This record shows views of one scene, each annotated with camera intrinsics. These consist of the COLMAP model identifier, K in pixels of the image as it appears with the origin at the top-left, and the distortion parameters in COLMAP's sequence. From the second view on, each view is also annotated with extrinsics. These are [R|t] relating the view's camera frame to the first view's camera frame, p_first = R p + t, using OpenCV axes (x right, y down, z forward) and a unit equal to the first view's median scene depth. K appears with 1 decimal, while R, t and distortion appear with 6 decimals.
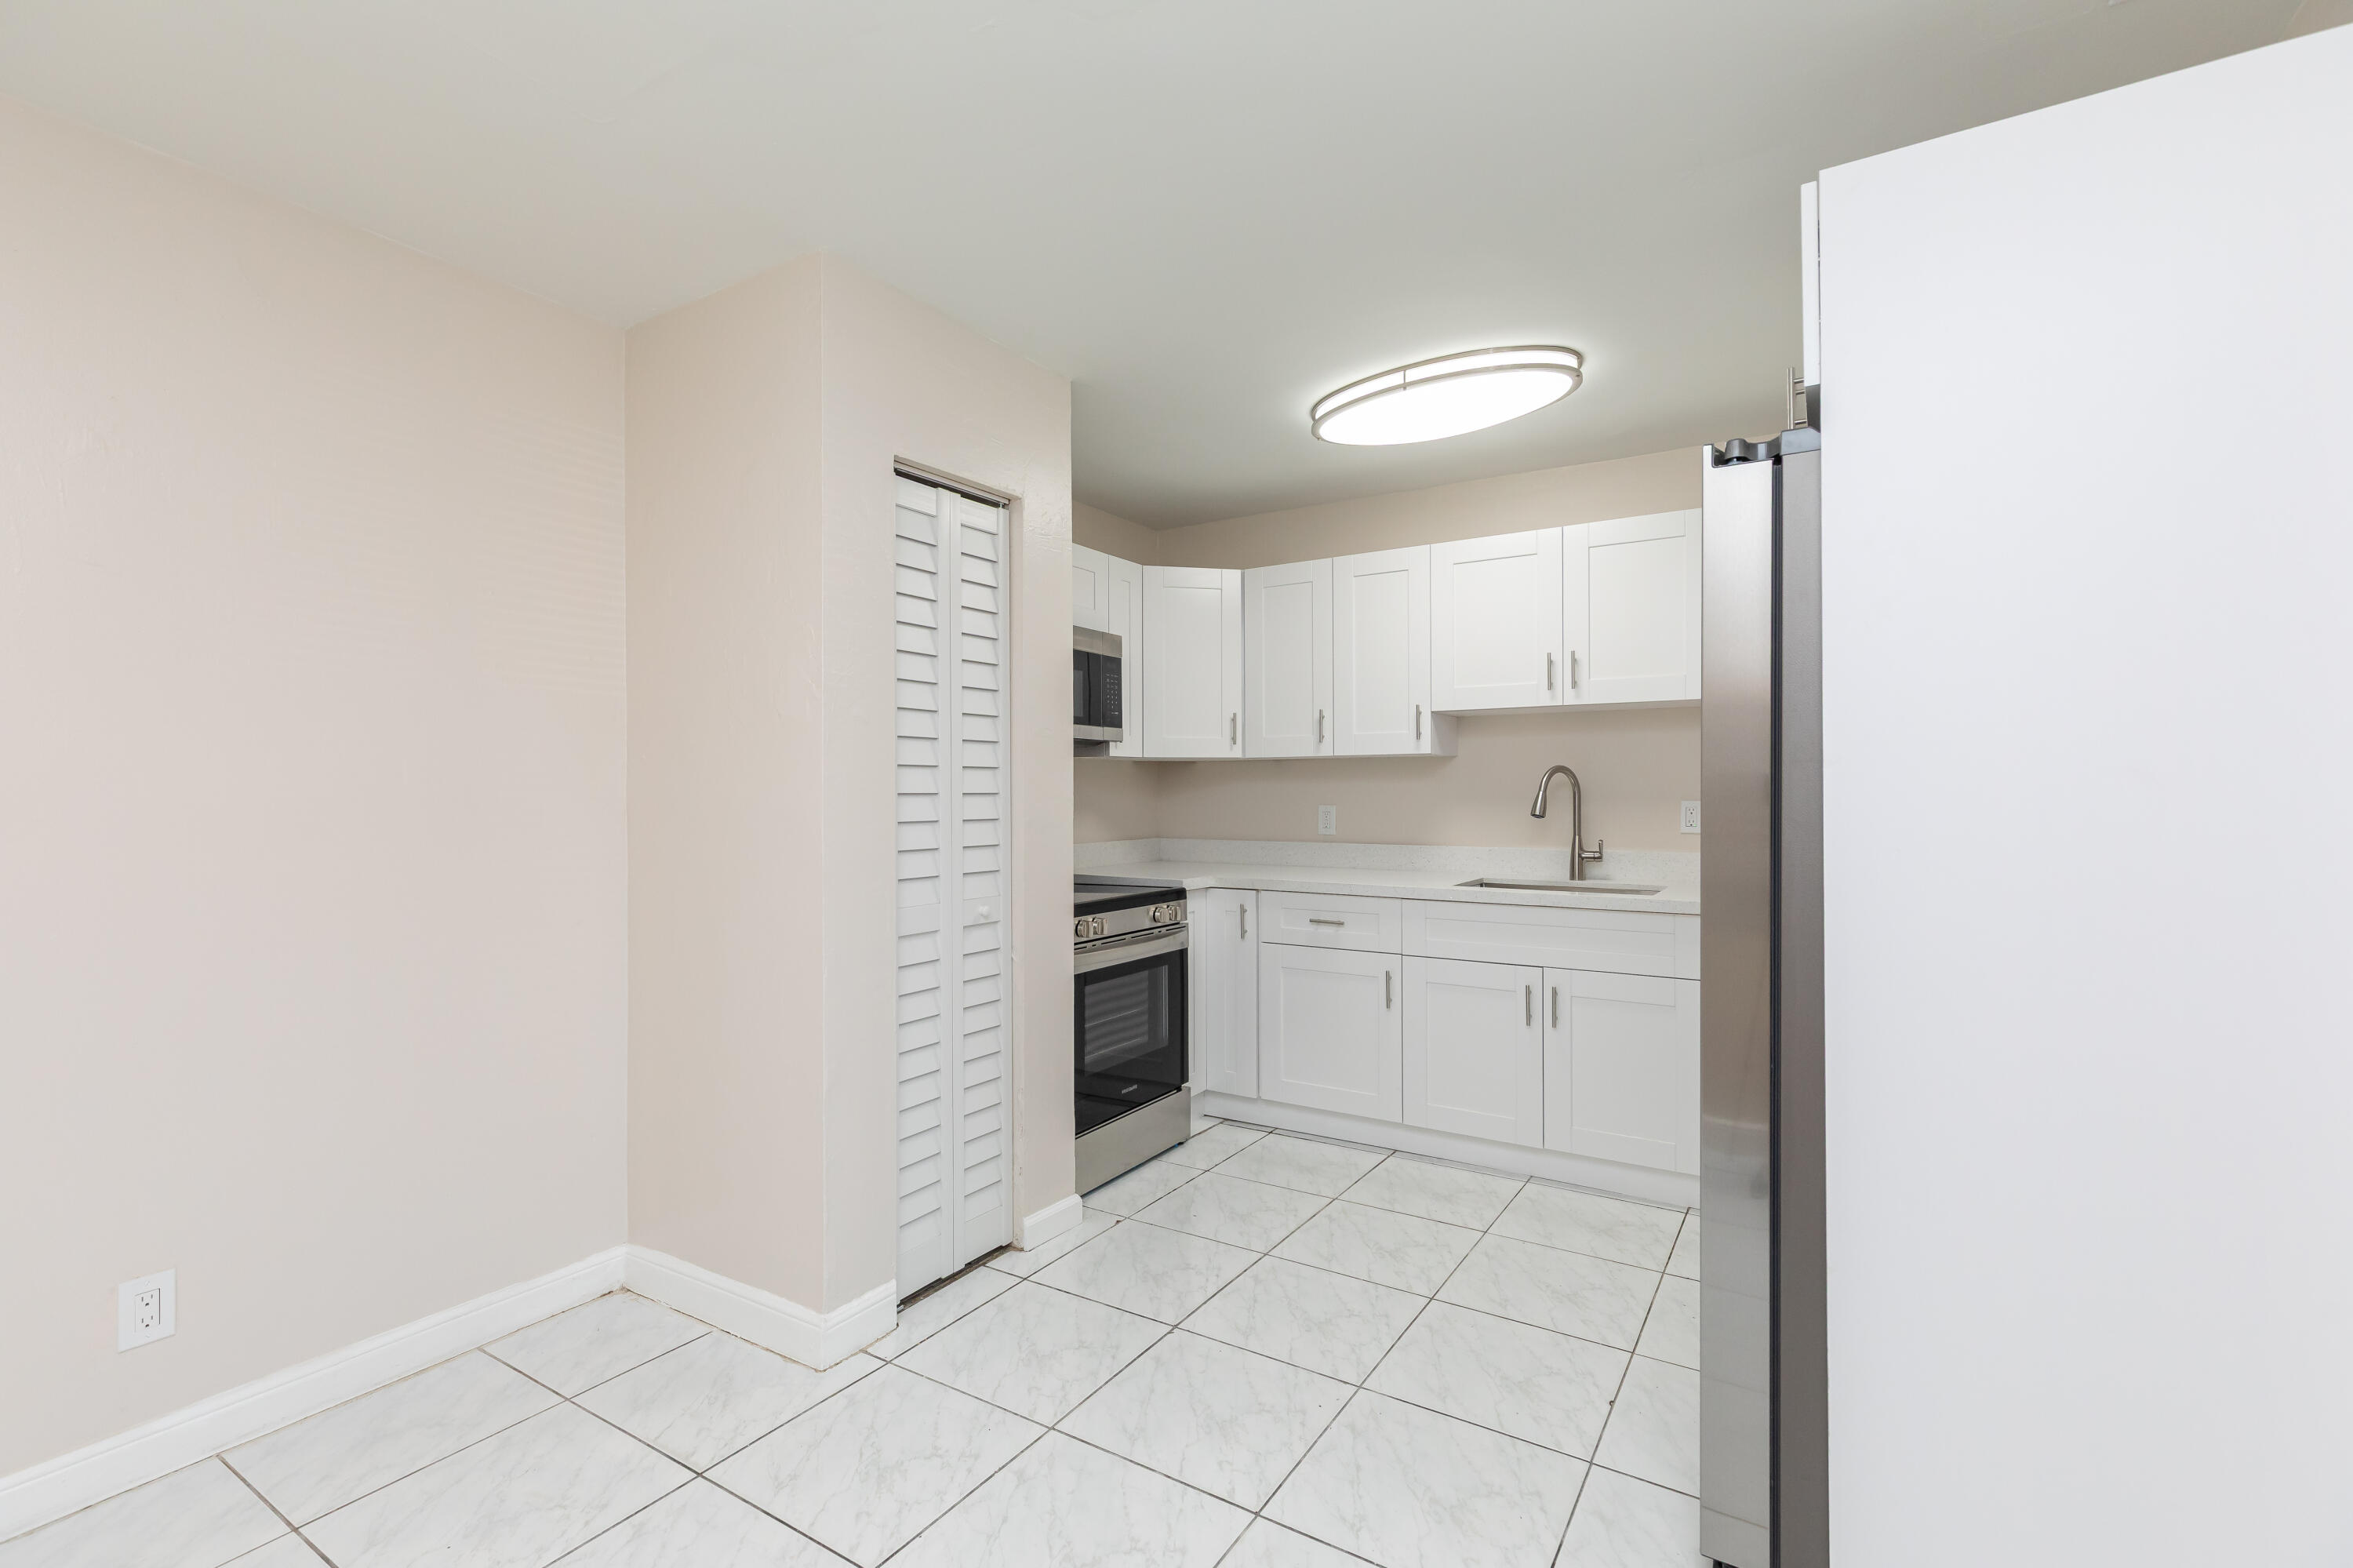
lens RADIAL K [[1058.4, 0, 1176.5], [0, 1058.4, 784.0], [0, 0, 1]] dist [0.000251, 0.000137]
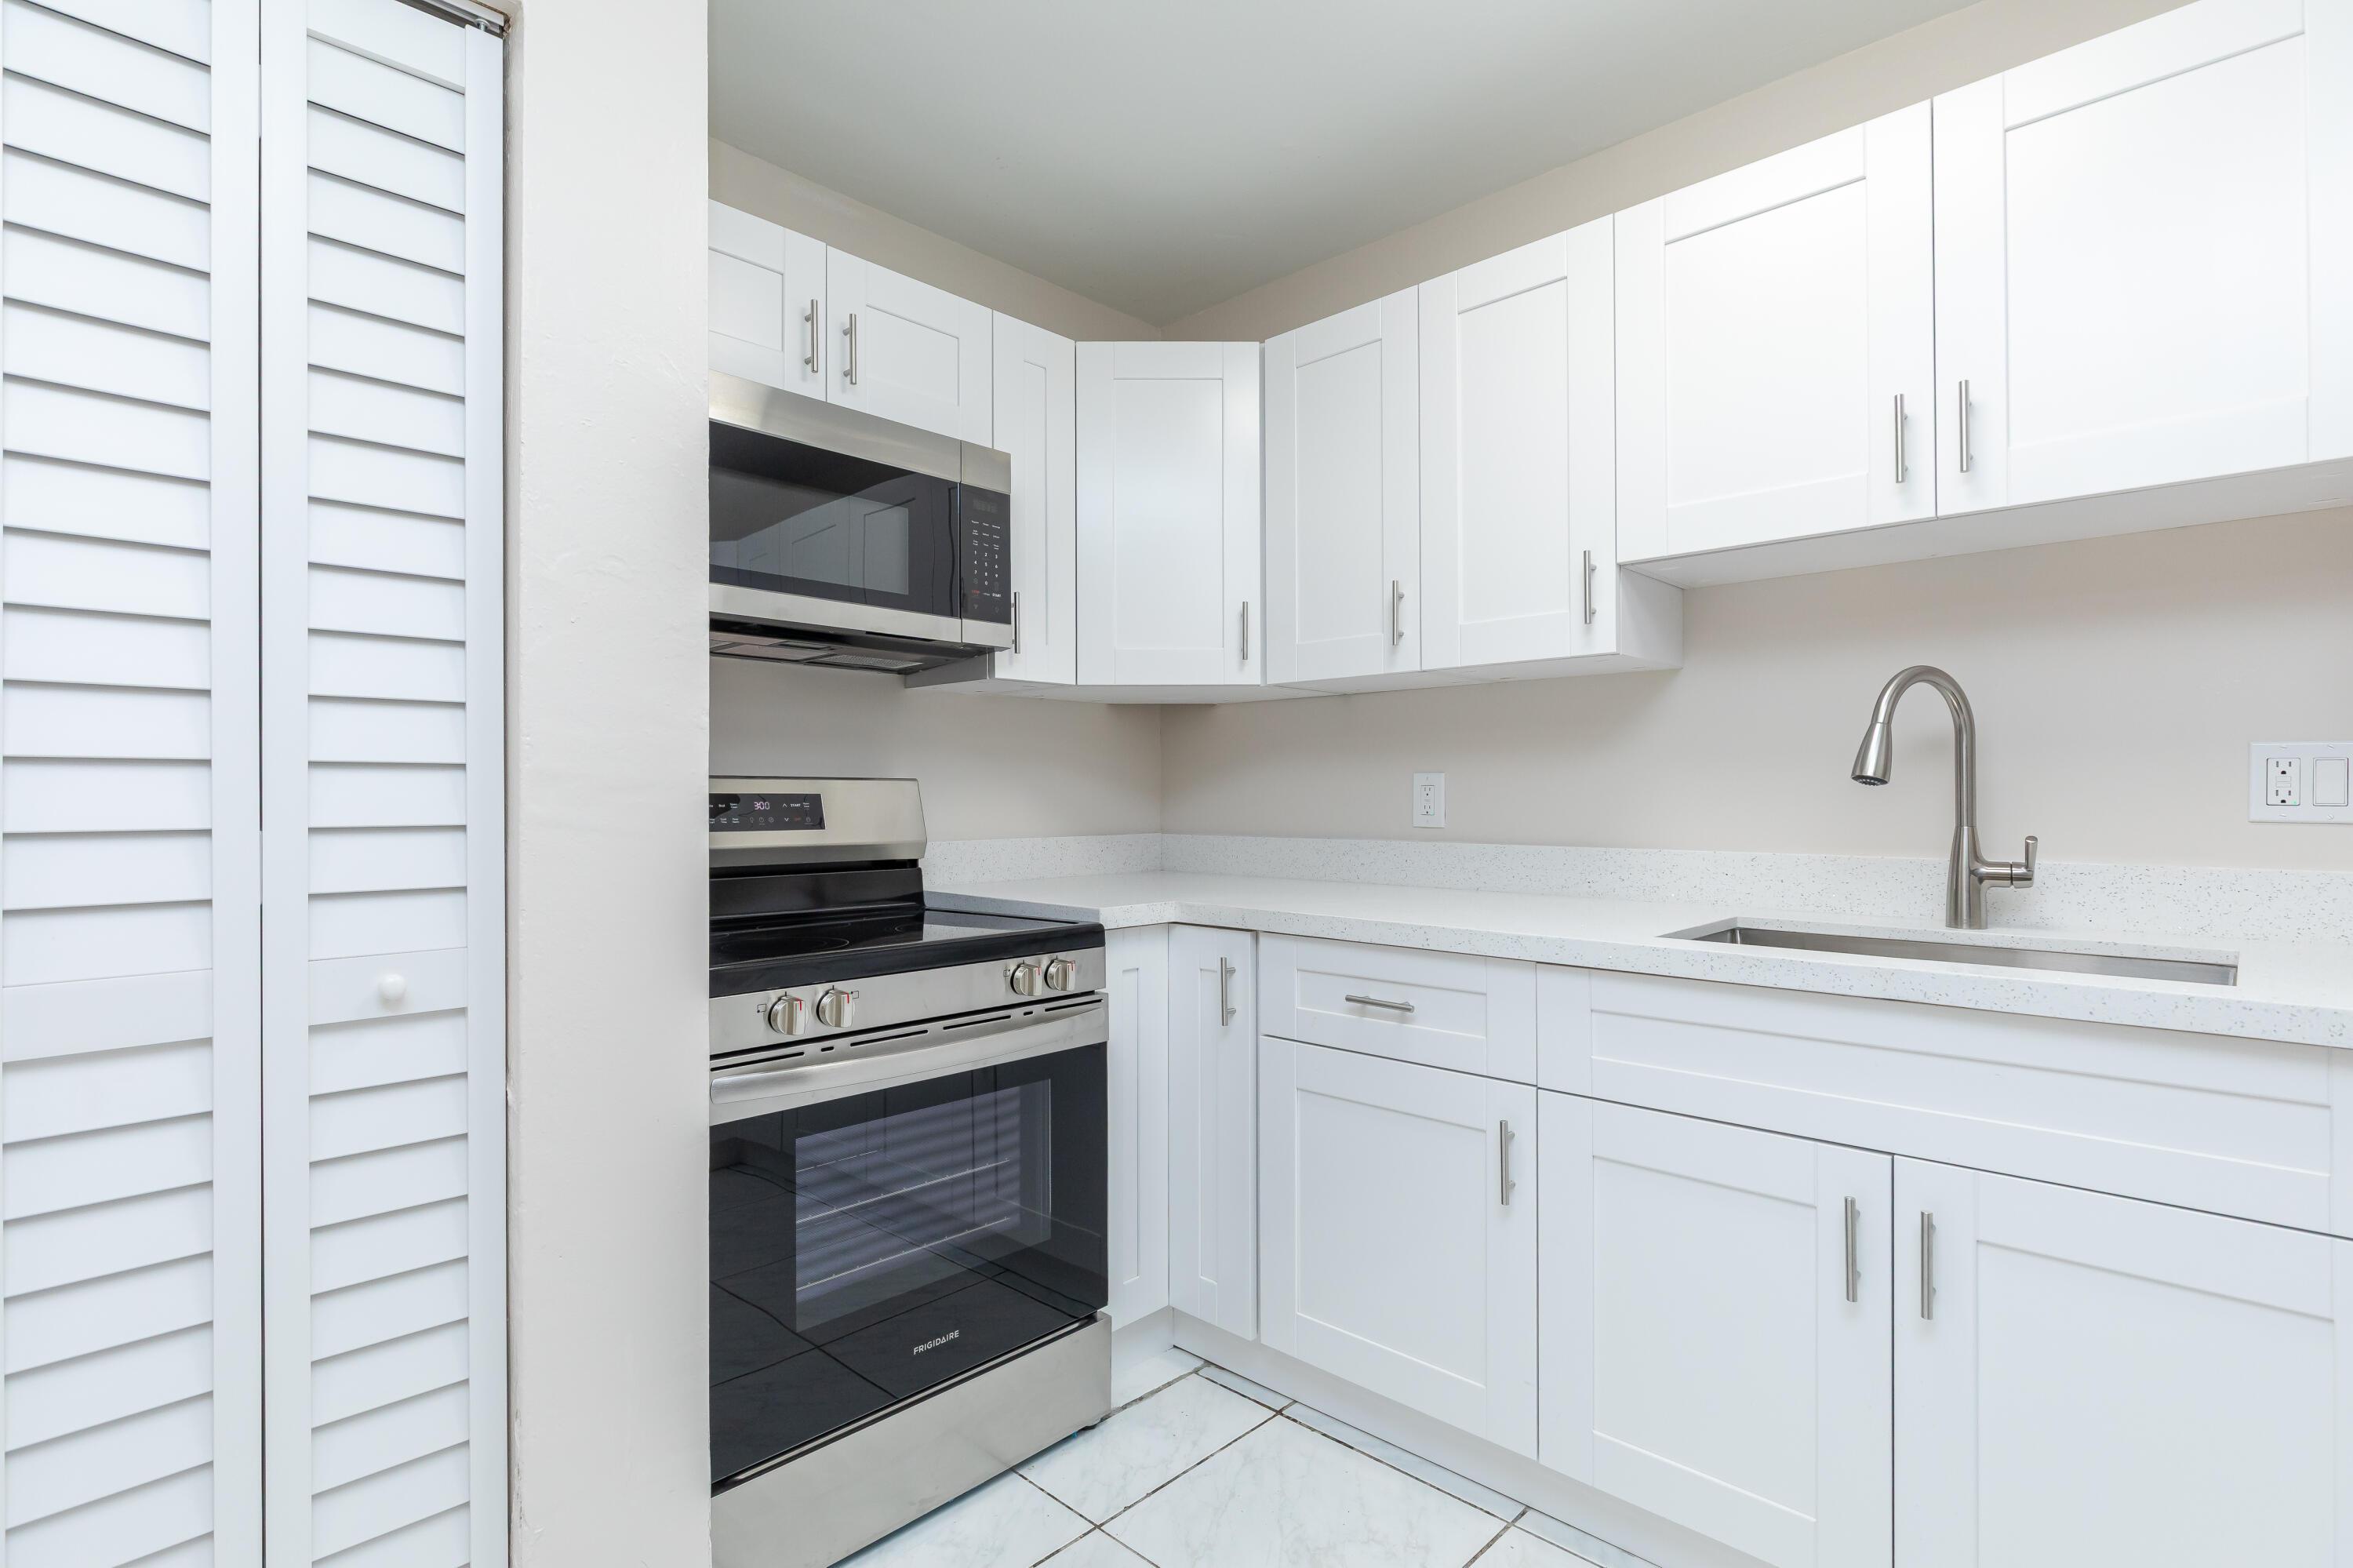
lens RADIAL K [[1125.4, 0, 1160.7], [0, 1125.4, 784.3], [0, 0, 1]] dist [-0.001935, -0.001040]
pose [[0.978218, -0.001154, -0.207577, 0.148101], [0.000198, 0.999989, -0.004629, 0.033140], [0.207580, 0.004487, 0.978208, 0.473380]]
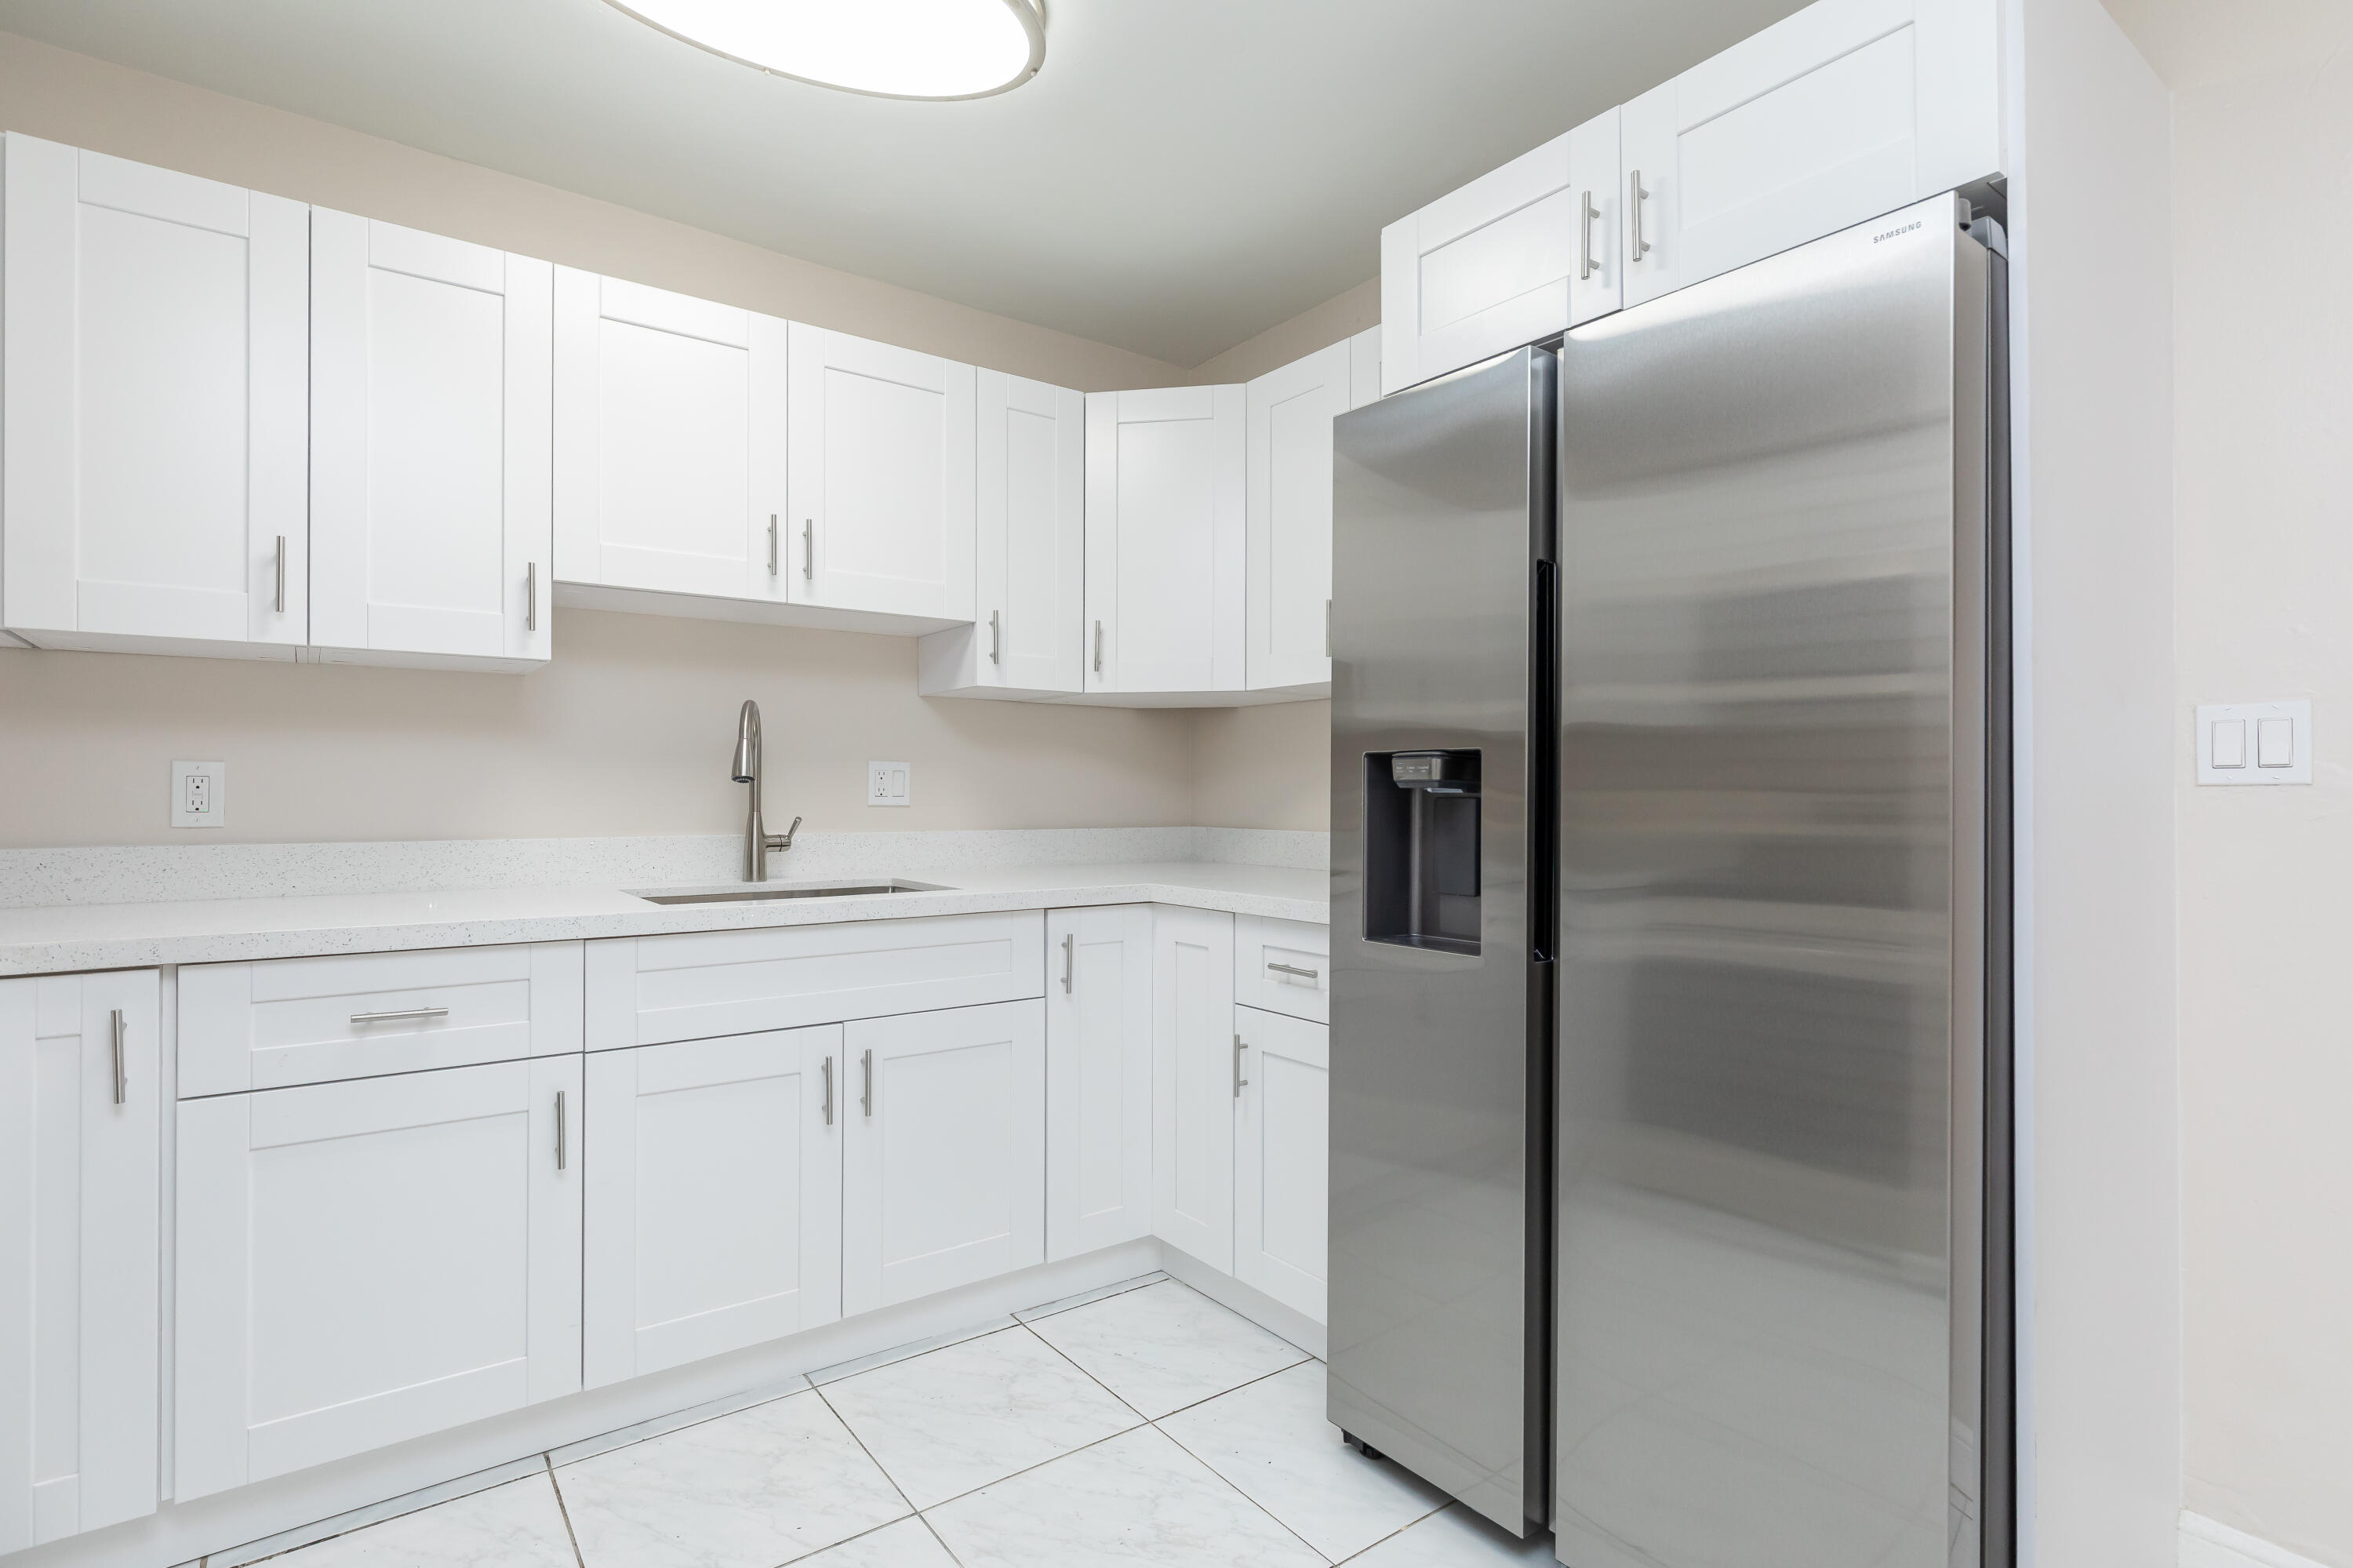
lens RADIAL K [[1129.7, 0, 1091.6], [0, 1129.7, 791.1], [0, 0, 1]] dist [0.000847, -0.000130]
pose [[0.389272, 0.005033, 0.921109, -0.174487], [-0.007068, 0.999972, -0.002477, 0.036071], [-0.921096, -0.005546, 0.389296, 0.544918]]
